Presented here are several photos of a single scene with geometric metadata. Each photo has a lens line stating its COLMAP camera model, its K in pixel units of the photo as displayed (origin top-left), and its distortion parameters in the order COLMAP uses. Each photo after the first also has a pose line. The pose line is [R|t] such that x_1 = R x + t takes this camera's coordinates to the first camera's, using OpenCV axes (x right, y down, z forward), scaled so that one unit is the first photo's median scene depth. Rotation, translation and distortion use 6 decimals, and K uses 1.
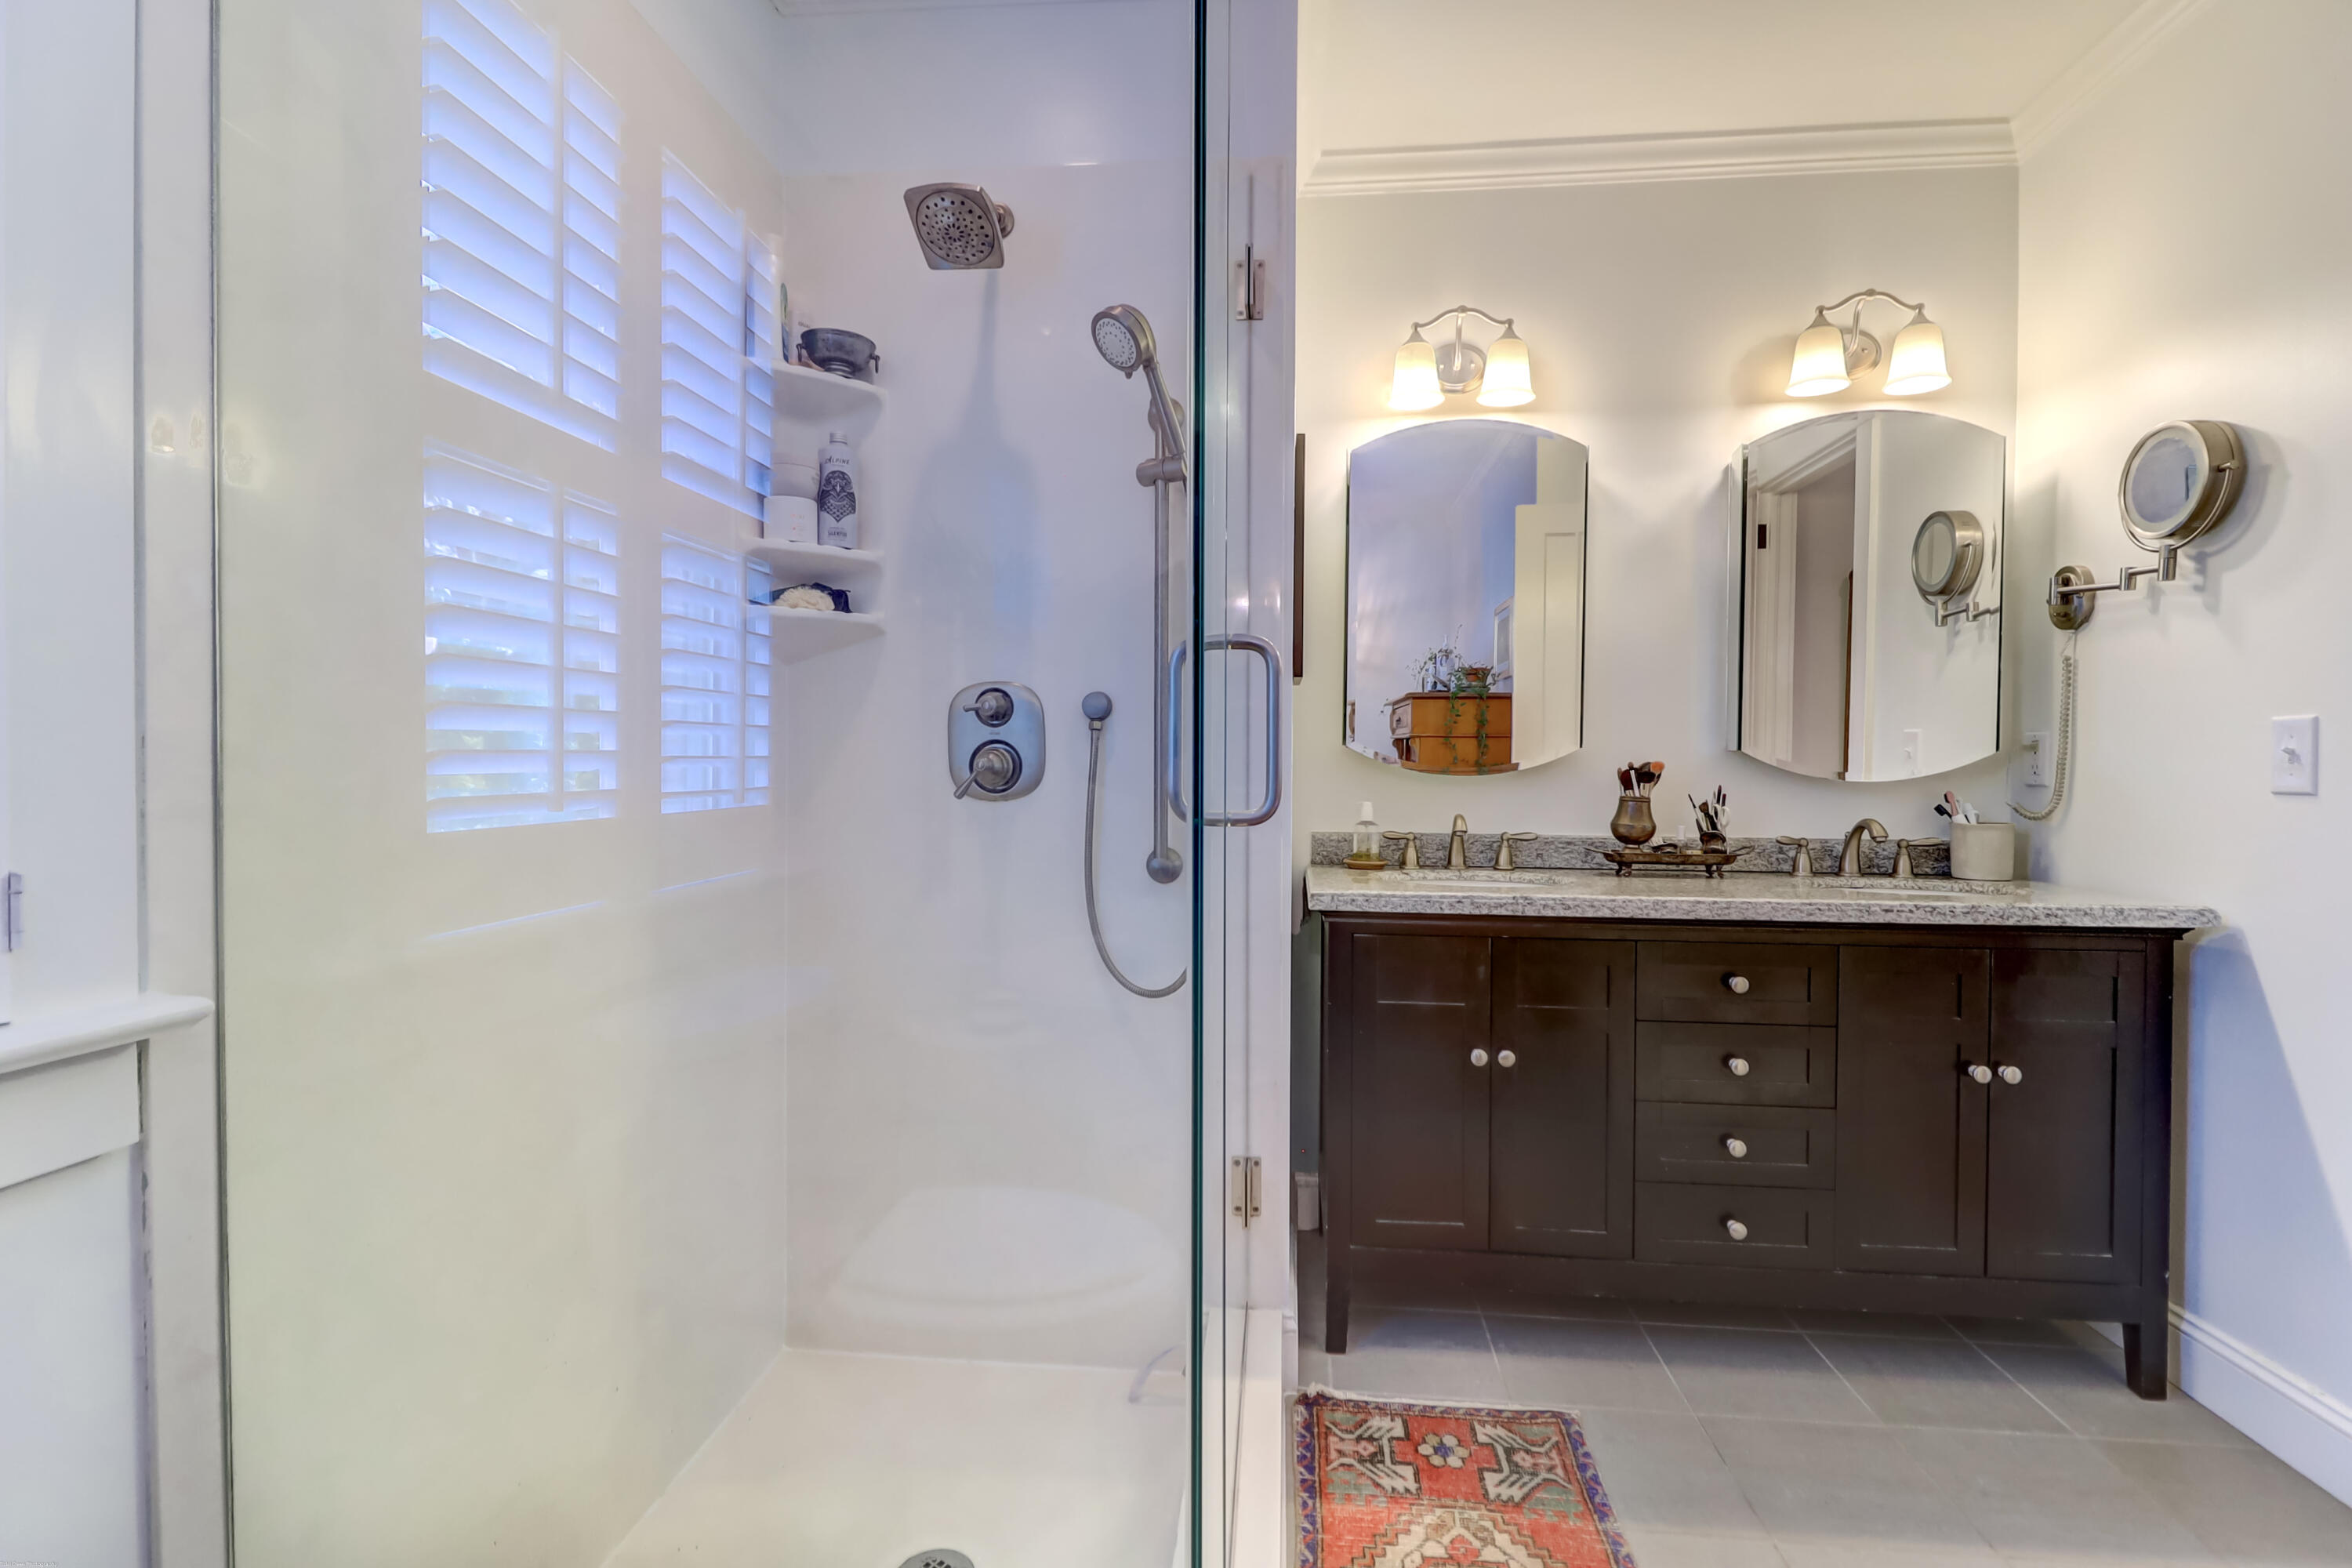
lens RADIAL K [[1071.2, 0, 1187.5], [0, 1071.2, 785.8], [0, 0, 1]] dist [0.020994, -0.019348]
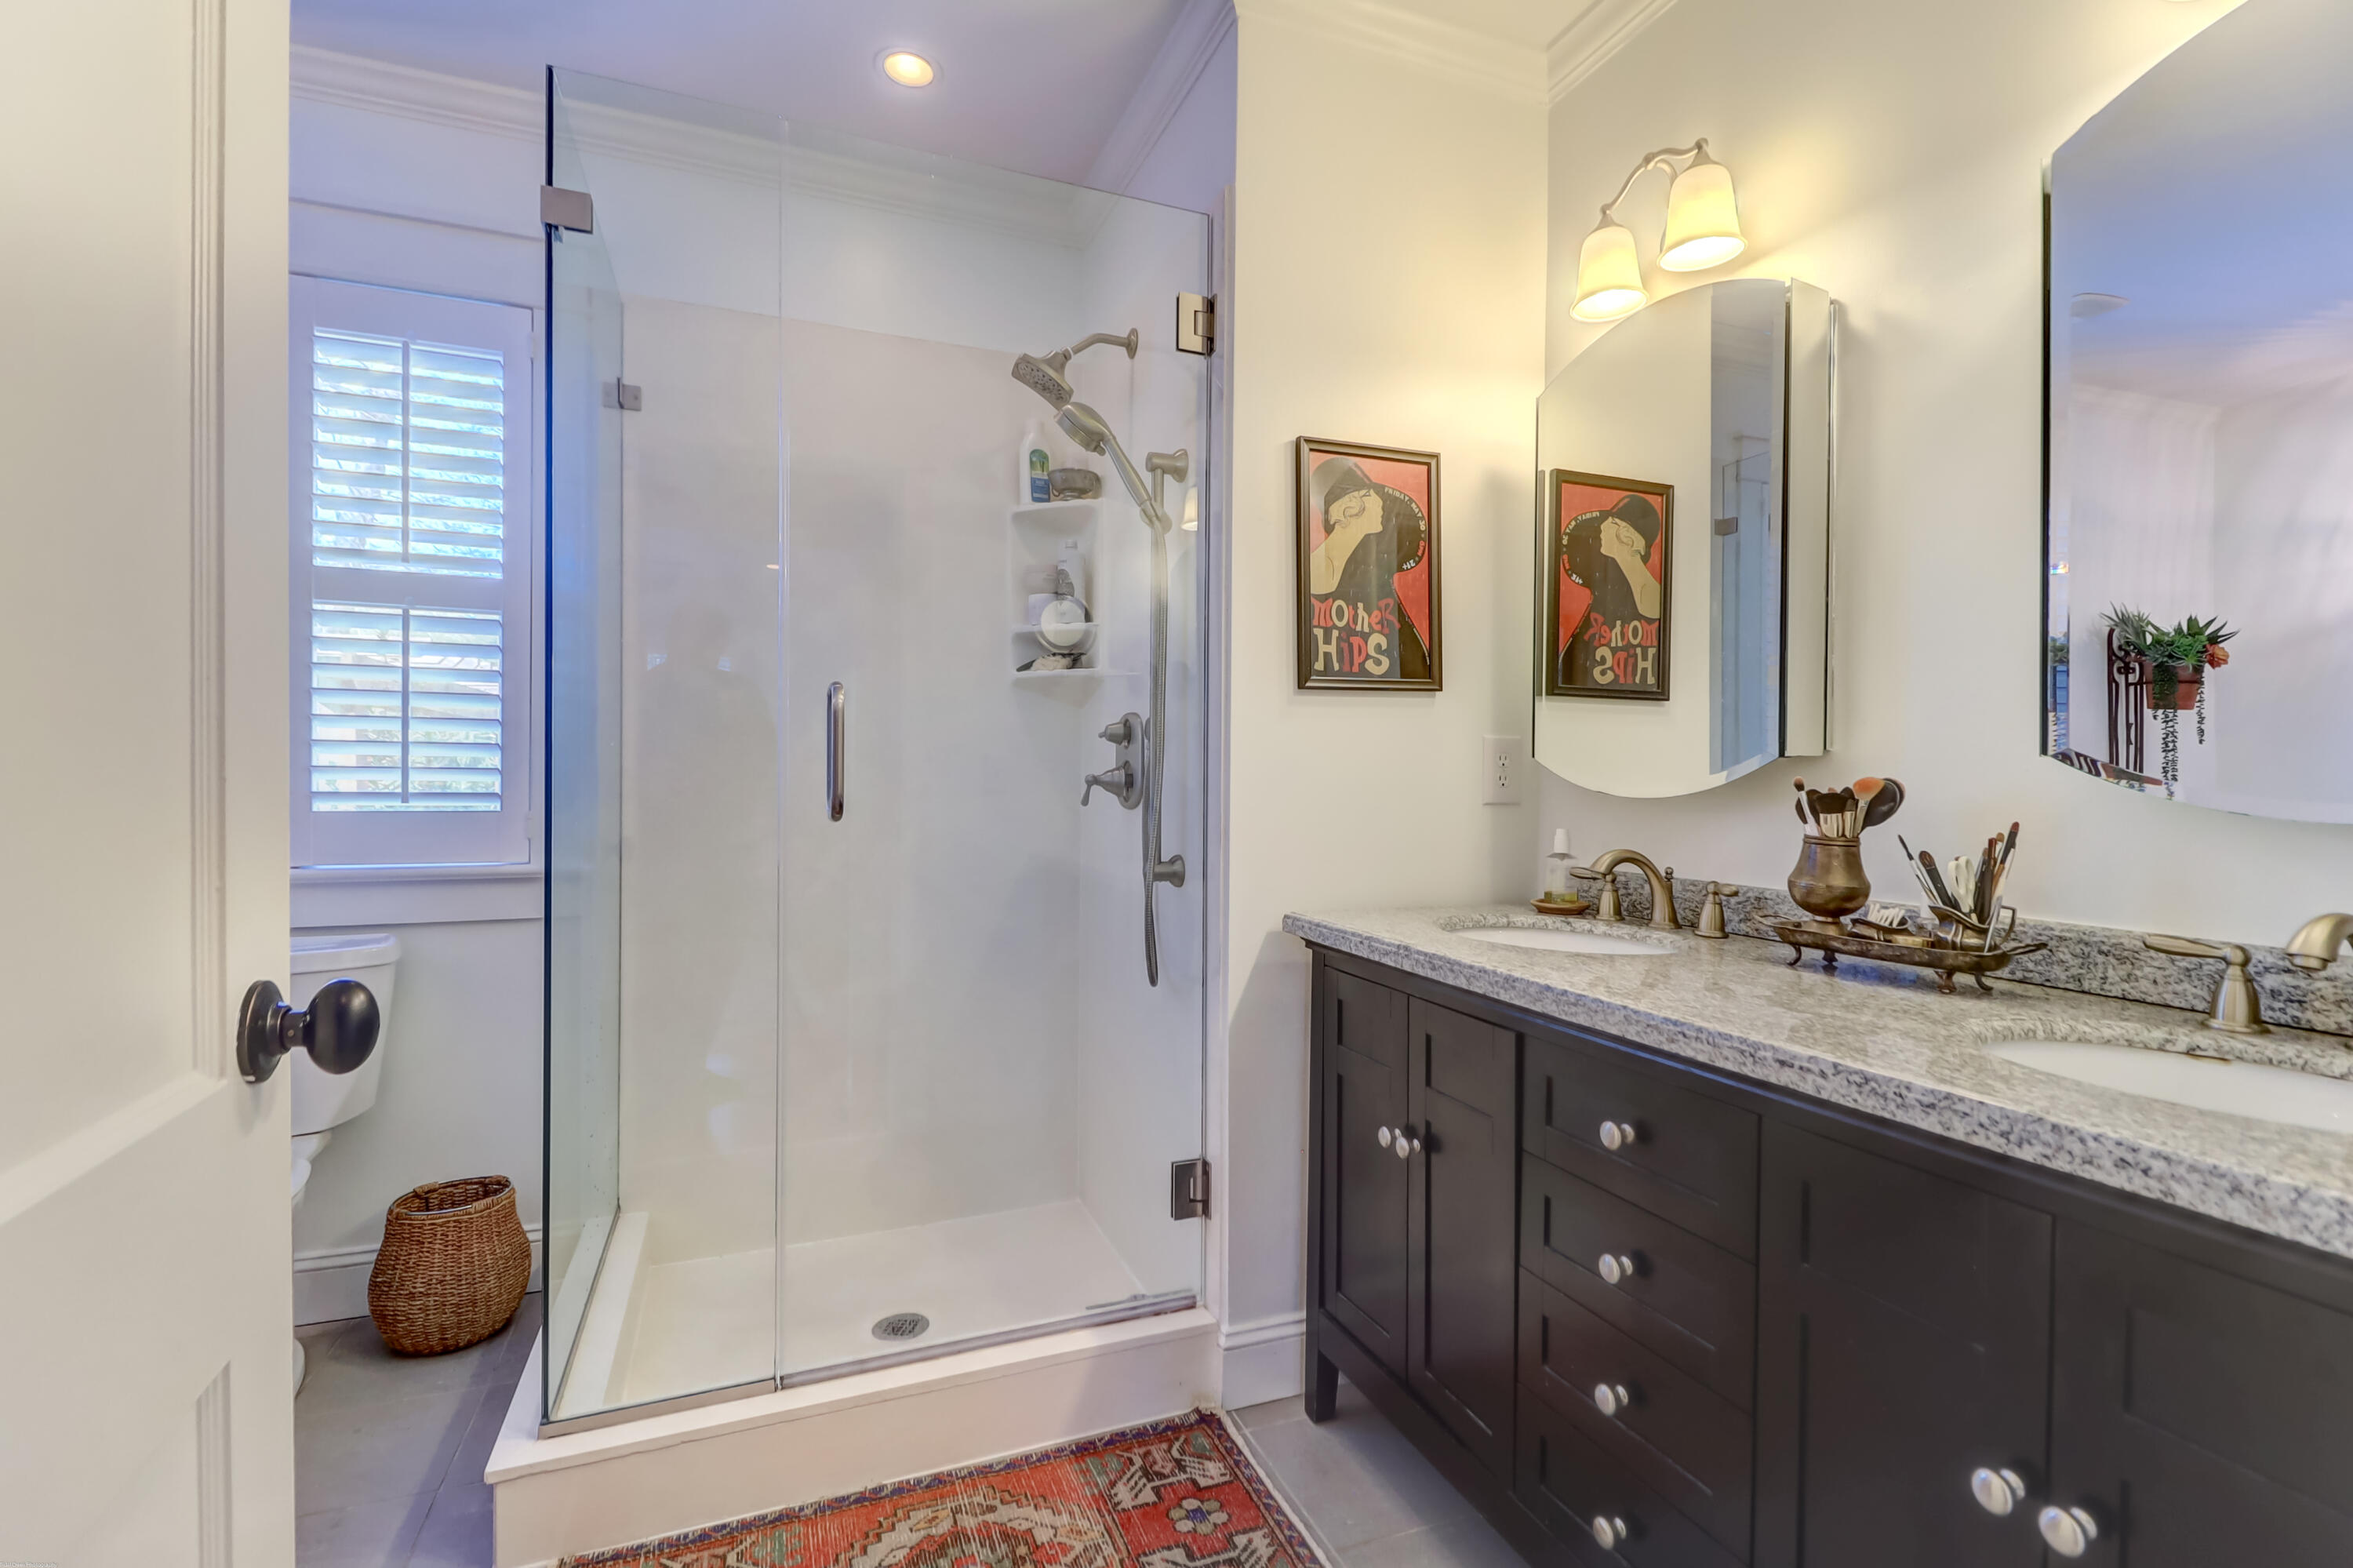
lens RADIAL K [[1071.6, 0, 1188.0], [0, 1071.6, 785.8], [0, 0, 1]] dist [0.020994, -0.019348]
pose [[0.460476, 0.004919, -0.887658, 0.974315], [-0.021749, 0.999747, -0.005742, -0.007518], [0.887405, 0.021950, 0.460467, 0.506121]]
